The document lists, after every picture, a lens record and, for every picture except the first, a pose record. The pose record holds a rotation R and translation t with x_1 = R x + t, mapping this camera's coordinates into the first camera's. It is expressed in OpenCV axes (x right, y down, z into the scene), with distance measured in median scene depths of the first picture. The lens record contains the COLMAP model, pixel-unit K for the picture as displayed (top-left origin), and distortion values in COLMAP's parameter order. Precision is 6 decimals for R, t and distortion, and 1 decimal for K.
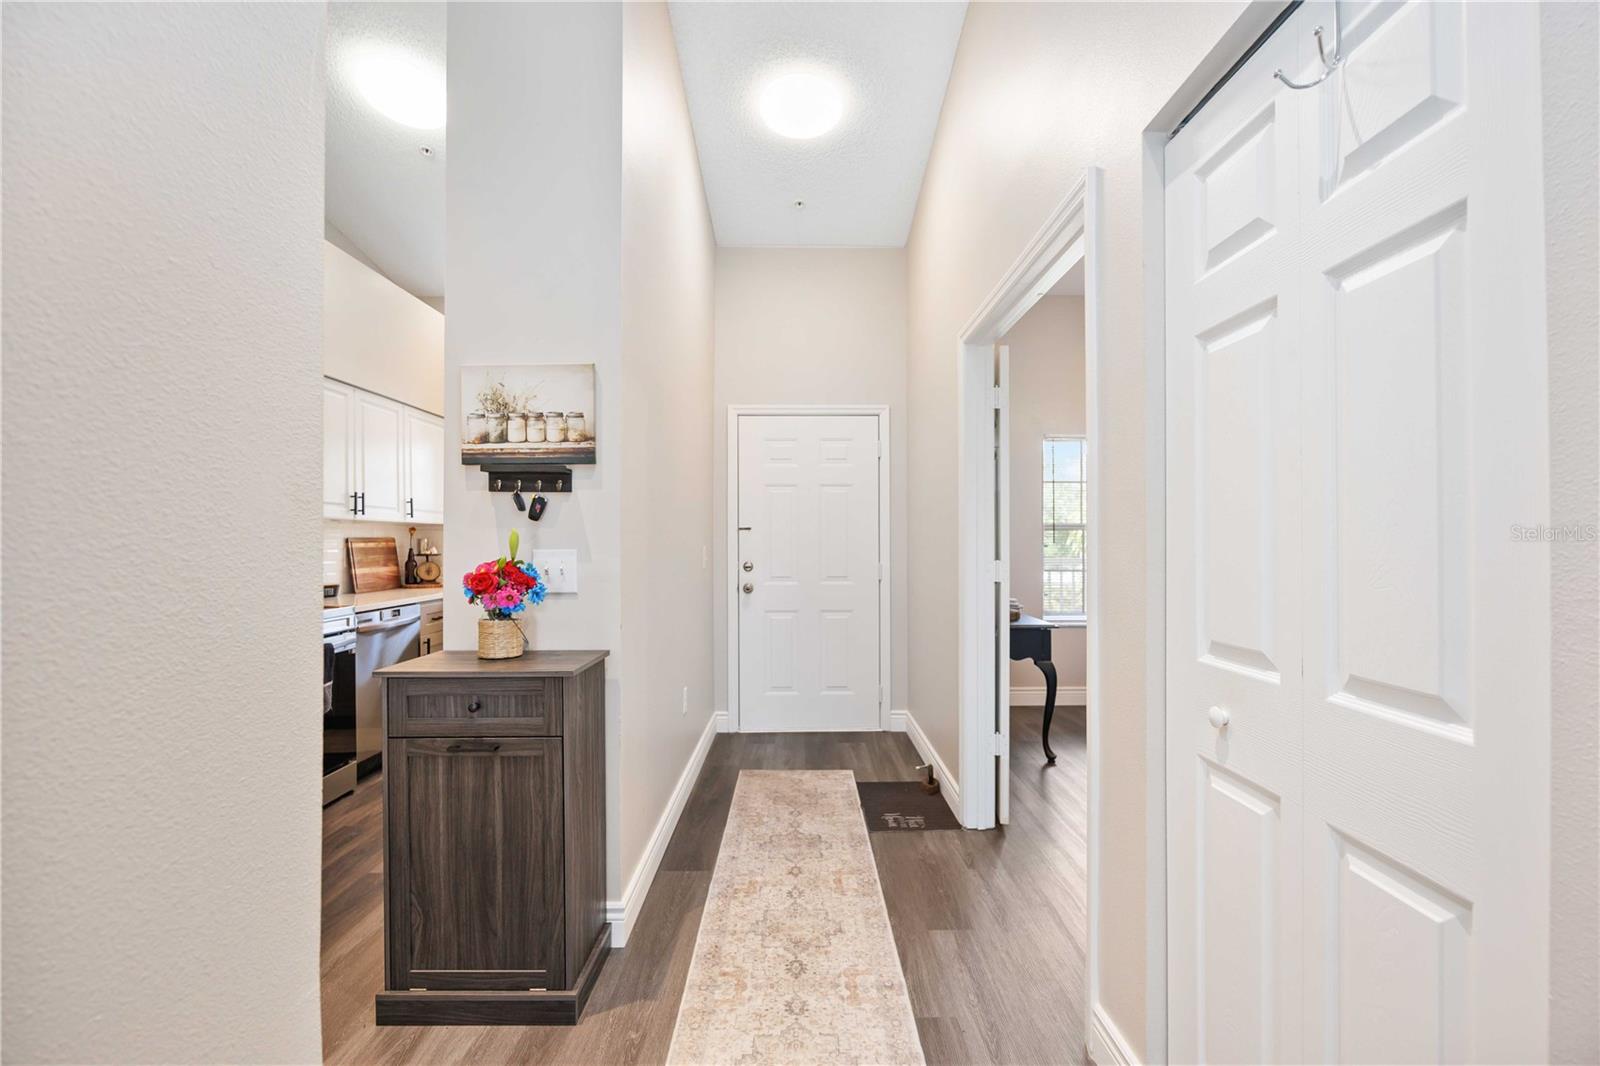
lens RADIAL K [[721.9, 0, 794.7], [0, 721.9, 536.1], [0, 0, 1]] dist [-0.015083, 0.000283]
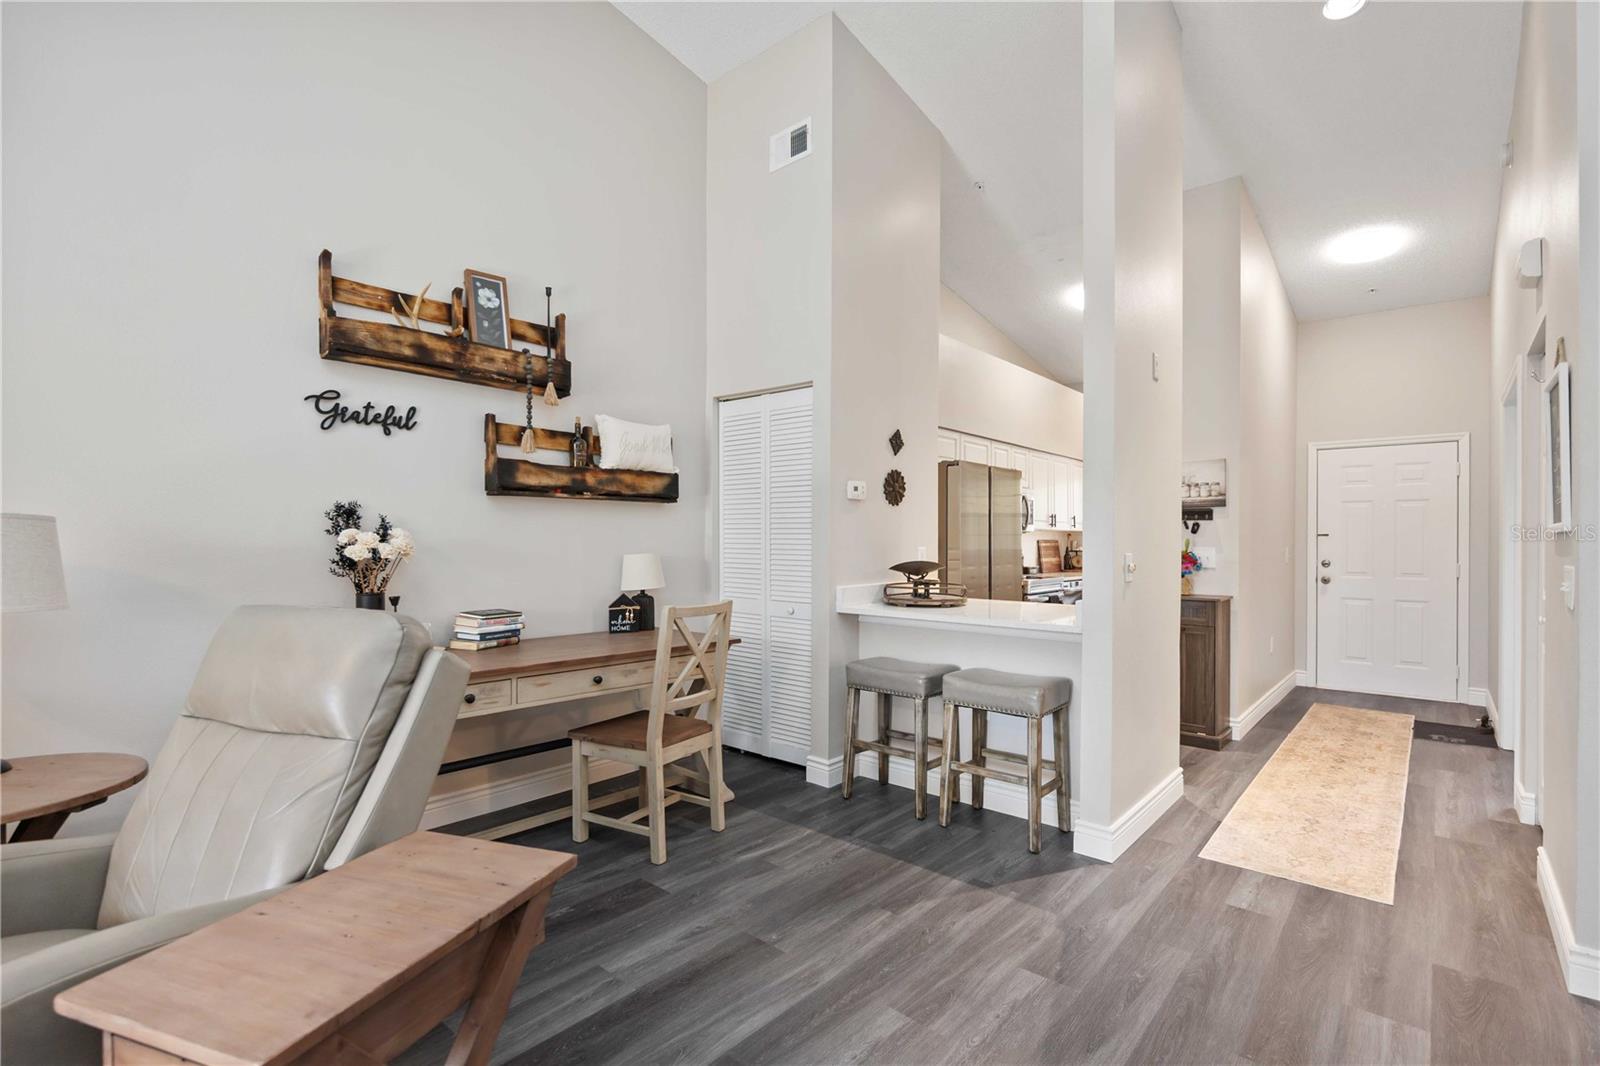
lens RADIAL K [[721.9, 0, 801.4], [0, 721.9, 543.0], [0, 0, 1]] dist [-0.015083, 0.000283]
pose [[0.752783, 0.008041, -0.658220, 0.079599], [-0.002880, 0.999956, 0.008922, -0.004512], [0.658262, -0.004821, 0.752773, -0.652699]]
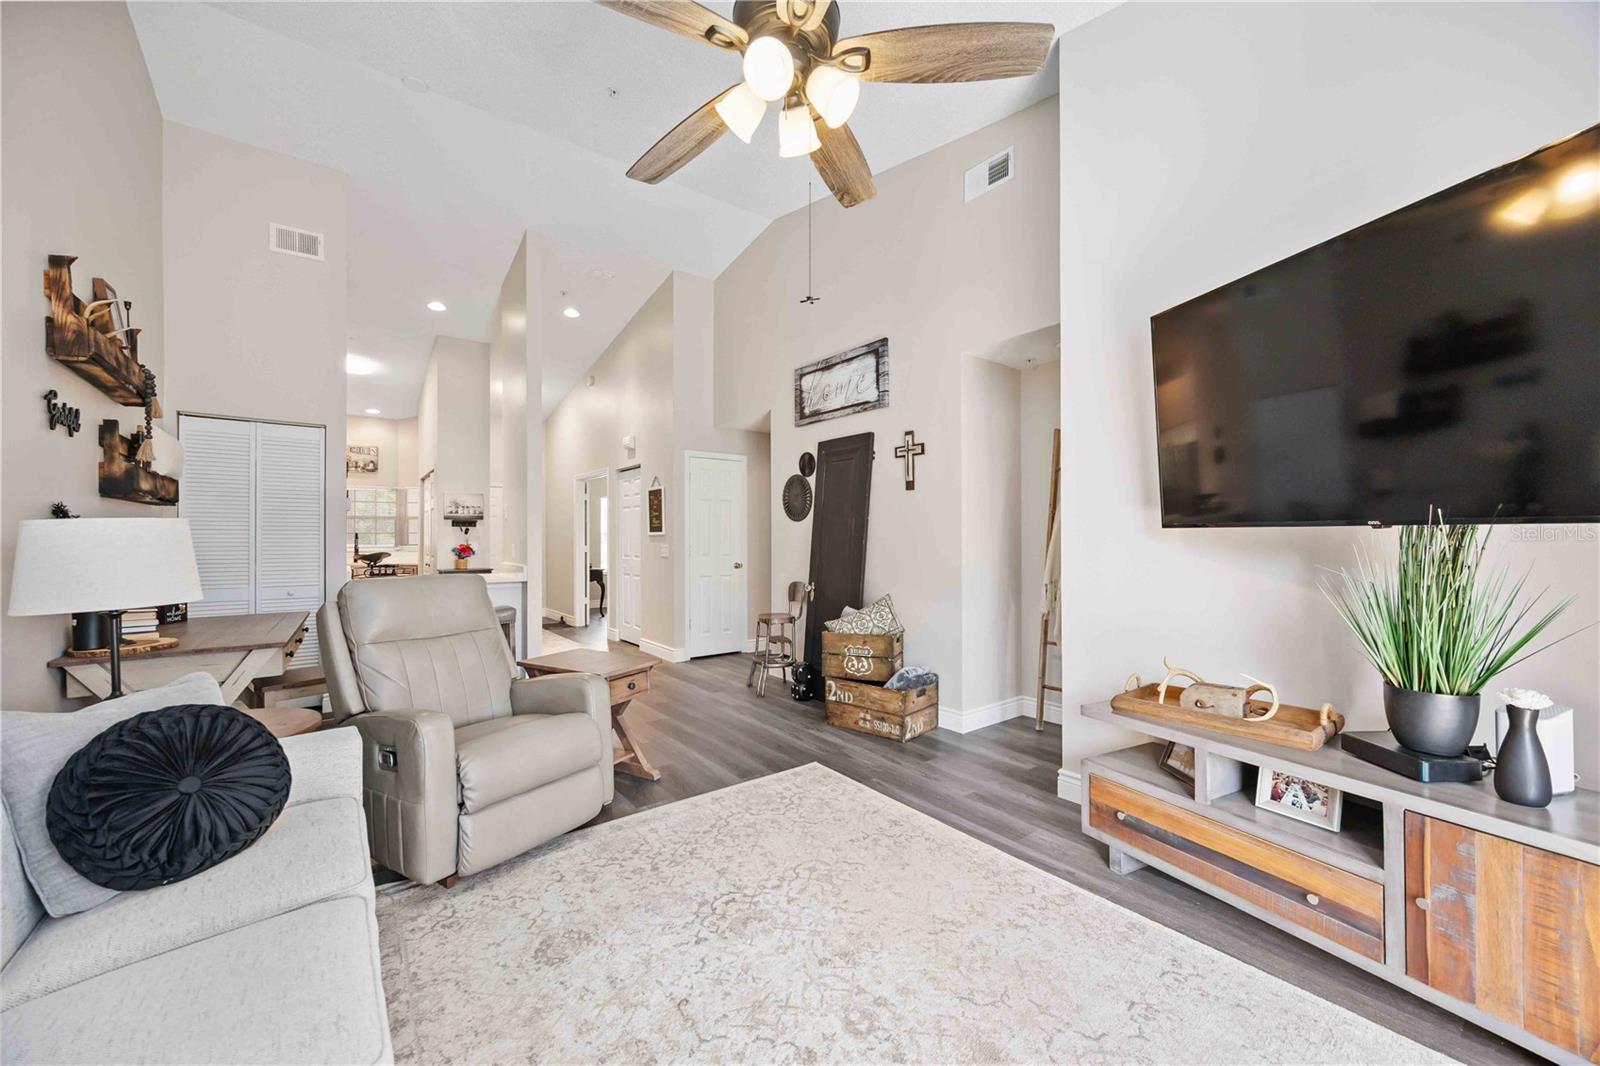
lens RADIAL K [[606.7, 0, 796.0], [0, 606.7, 534.2], [0, 0, 1]] dist [-0.003556, -0.000134]
pose [[0.803589, 0.004777, 0.595166, -0.407575], [-0.002213, 0.999985, -0.005038, -0.004925], [-0.595181, 0.002731, 0.803587, -1.224408]]
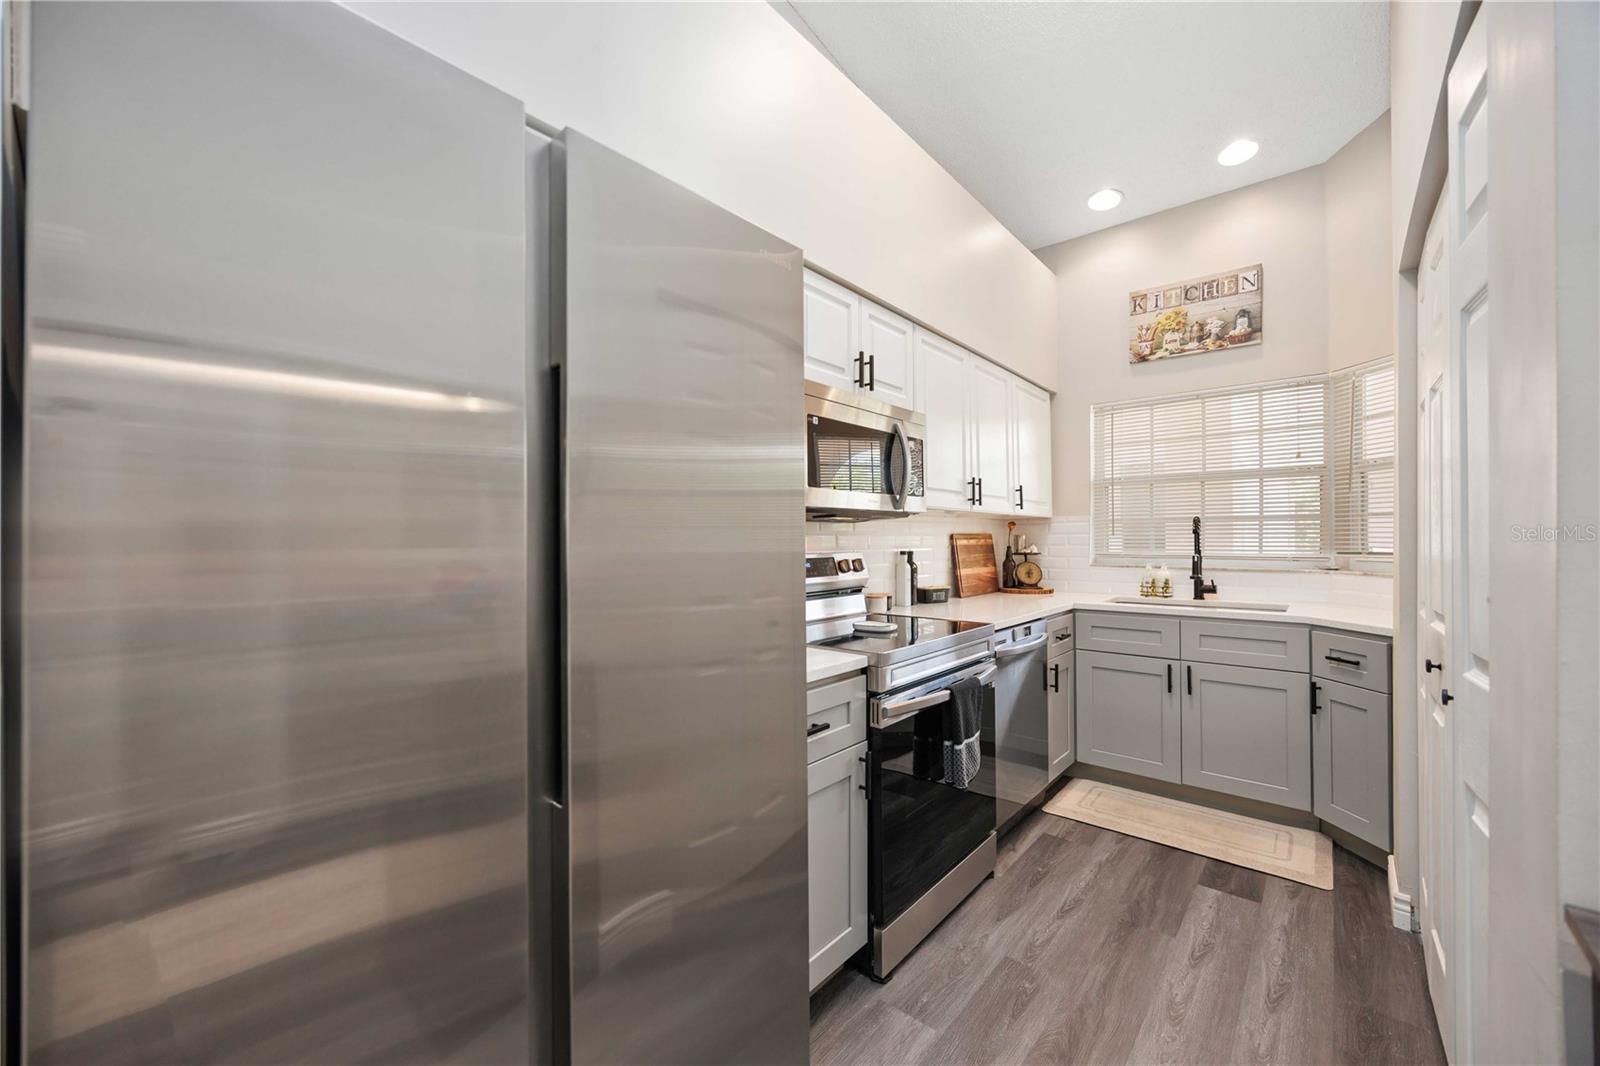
lens RADIAL K [[606.7, 0, 788.3], [0, 606.7, 541.2], [0, 0, 1]] dist [-0.003556, -0.000134]
pose [[0.756894, 0.007056, -0.653500, -0.287500], [0.000585, 0.999934, 0.011474, 0.002938], [0.653538, -0.009067, 0.756839, 0.304657]]
